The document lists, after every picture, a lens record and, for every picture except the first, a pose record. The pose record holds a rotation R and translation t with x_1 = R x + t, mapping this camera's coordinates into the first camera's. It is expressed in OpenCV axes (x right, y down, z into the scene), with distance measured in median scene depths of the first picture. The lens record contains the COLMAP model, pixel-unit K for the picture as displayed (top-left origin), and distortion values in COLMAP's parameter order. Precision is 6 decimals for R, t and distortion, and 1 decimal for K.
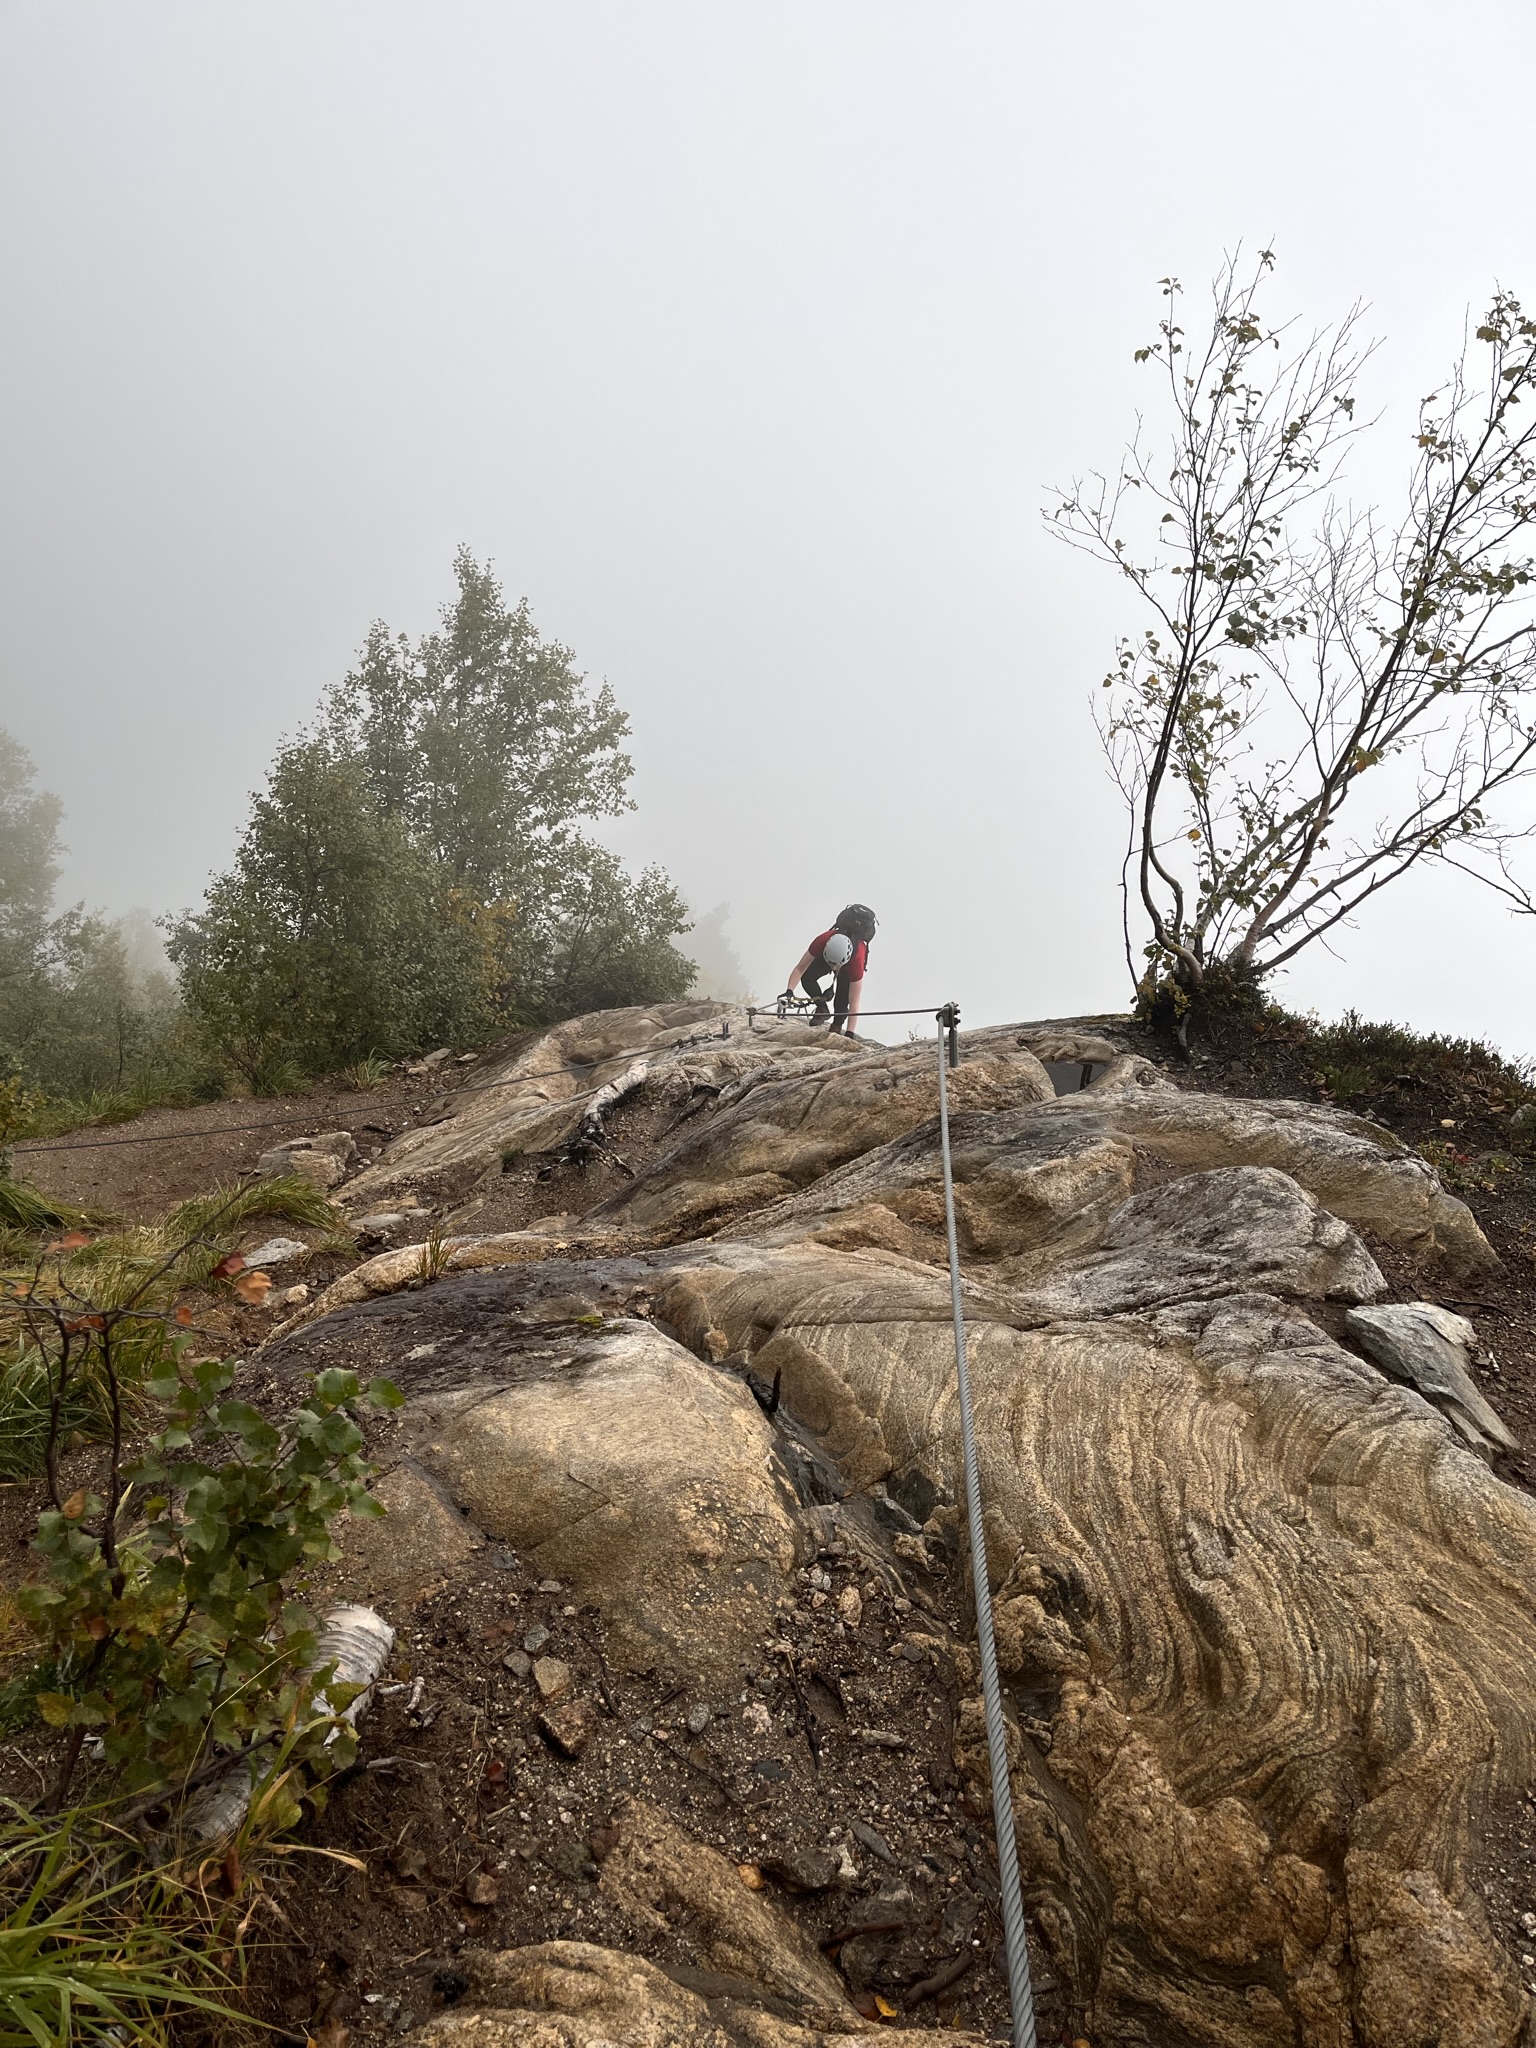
lens RADIAL K [[1525.1, 0, 755.9], [0, 1525.1, 1038.6], [0, 0, 1]] dist [0.066299, -0.084562]
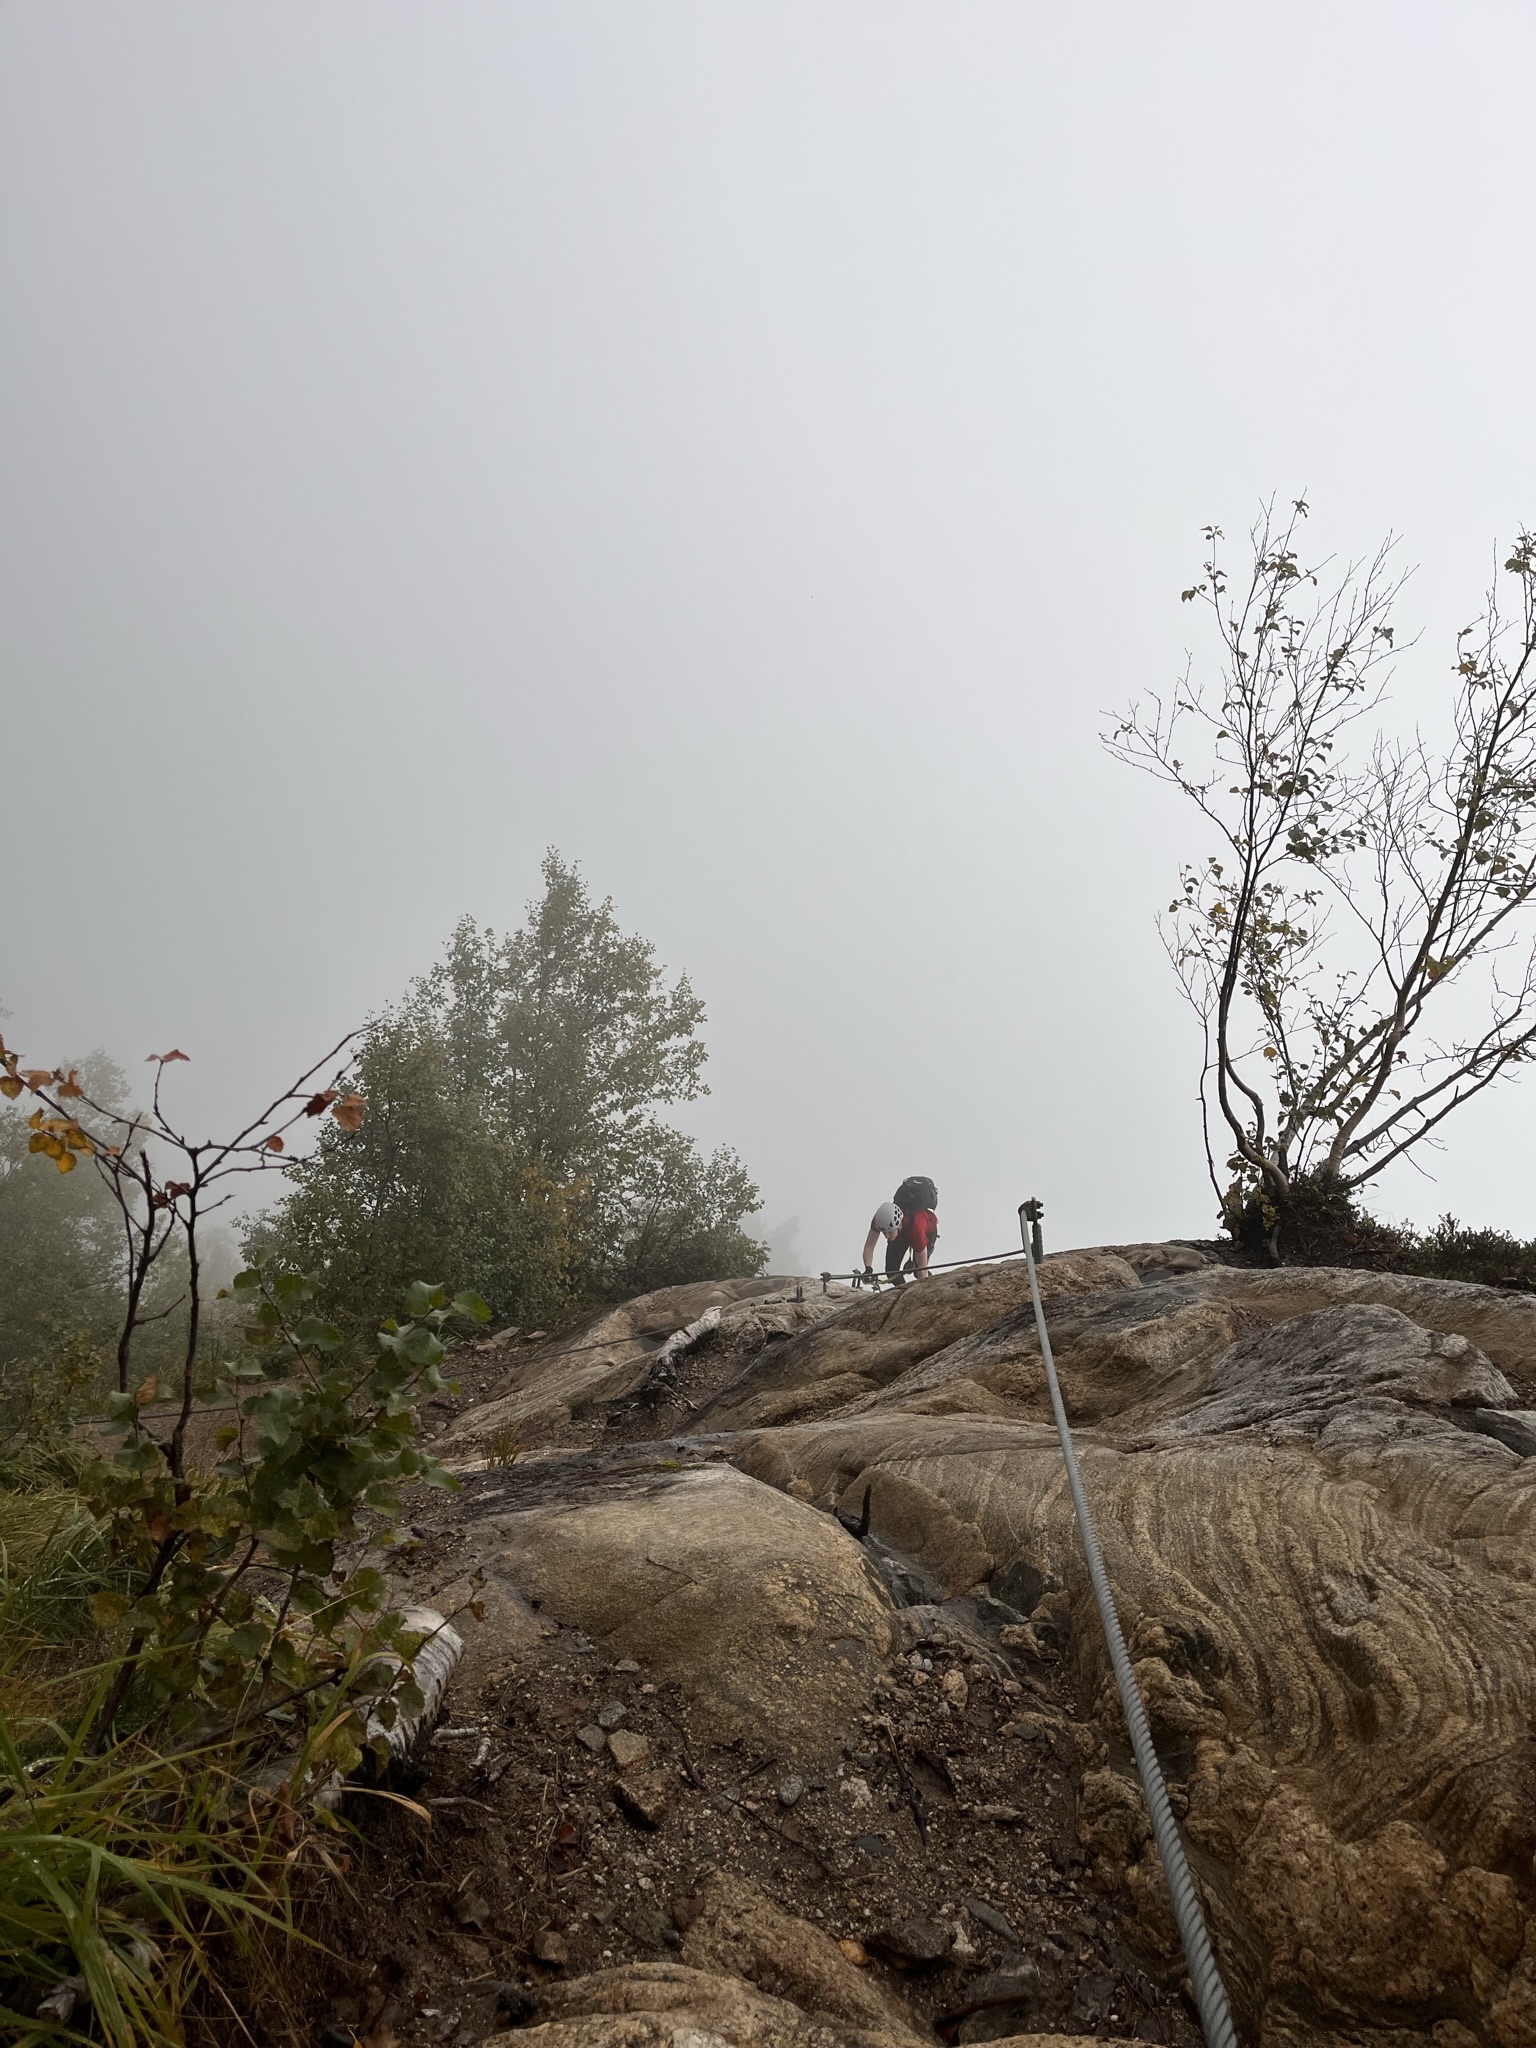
lens RADIAL K [[1525.1, 0, 770.7], [0, 1525.1, 1033.7], [0, 0, 1]] dist [0.066299, -0.084562]
pose [[0.999345, -0.009333, -0.034977, -0.008489], [0.001698, 0.977217, -0.212235, 0.126451], [0.036161, 0.212036, 0.976593, 0.015059]]
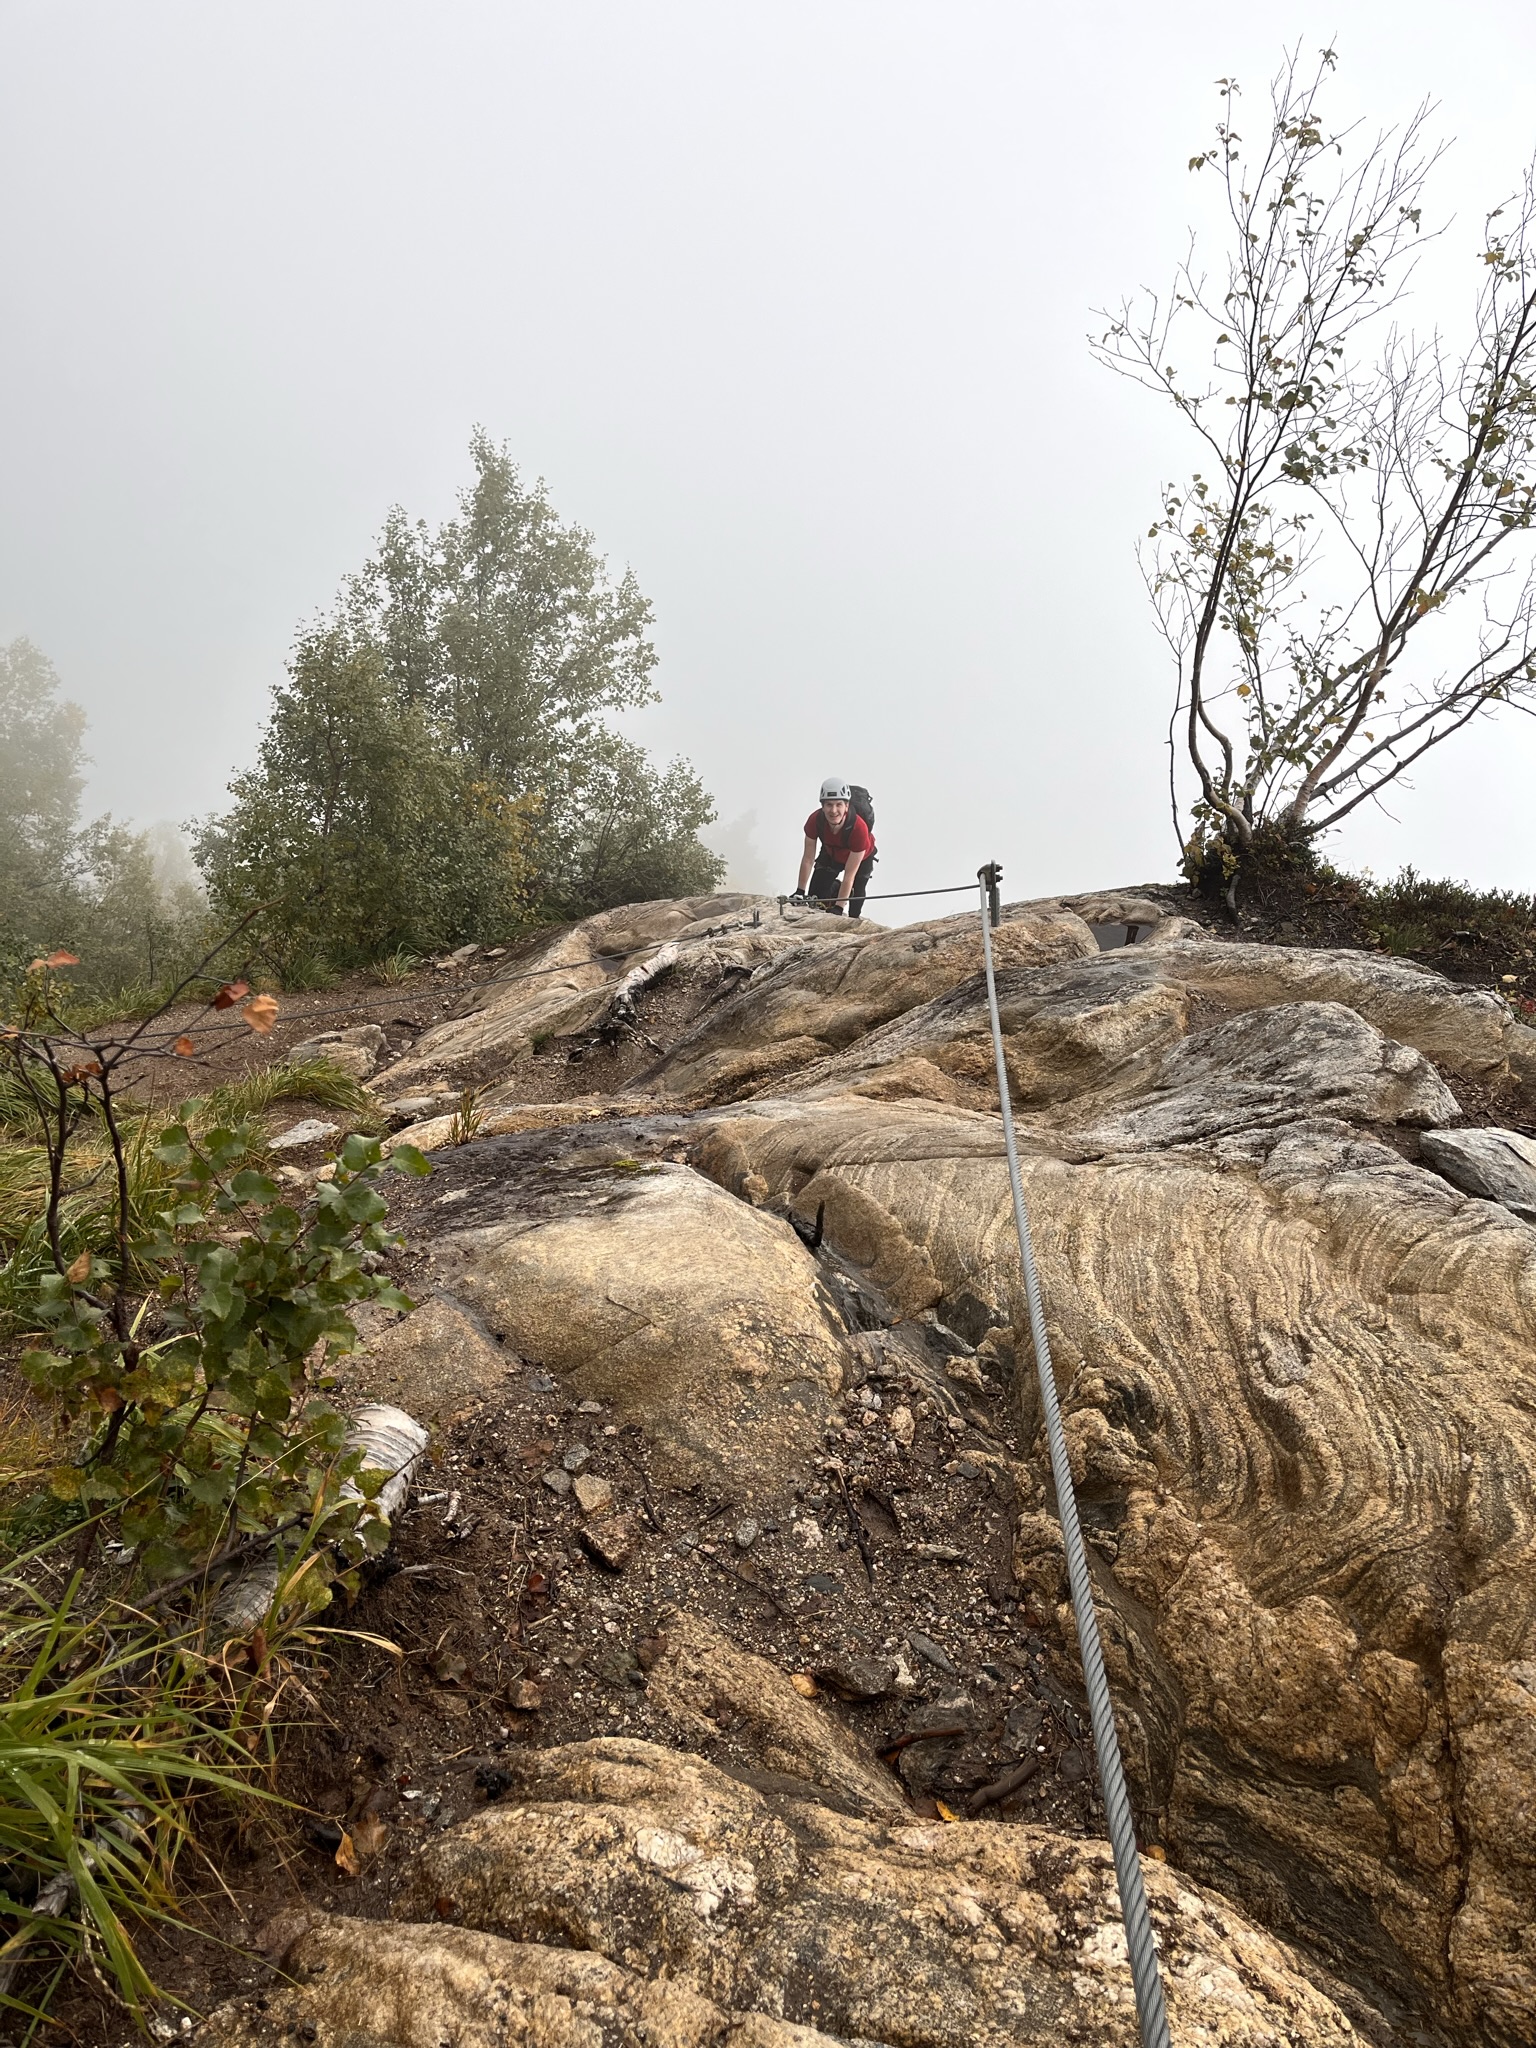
lens RADIAL K [[1525.1, 0, 758.7], [0, 1525.1, 1040.5], [0, 0, 1]] dist [0.066299, -0.084562]
pose [[0.999813, -0.008679, -0.017279, -0.006630], [0.009683, 0.998218, 0.058876, 0.049785], [0.016737, -0.059032, 0.998116, 0.039285]]
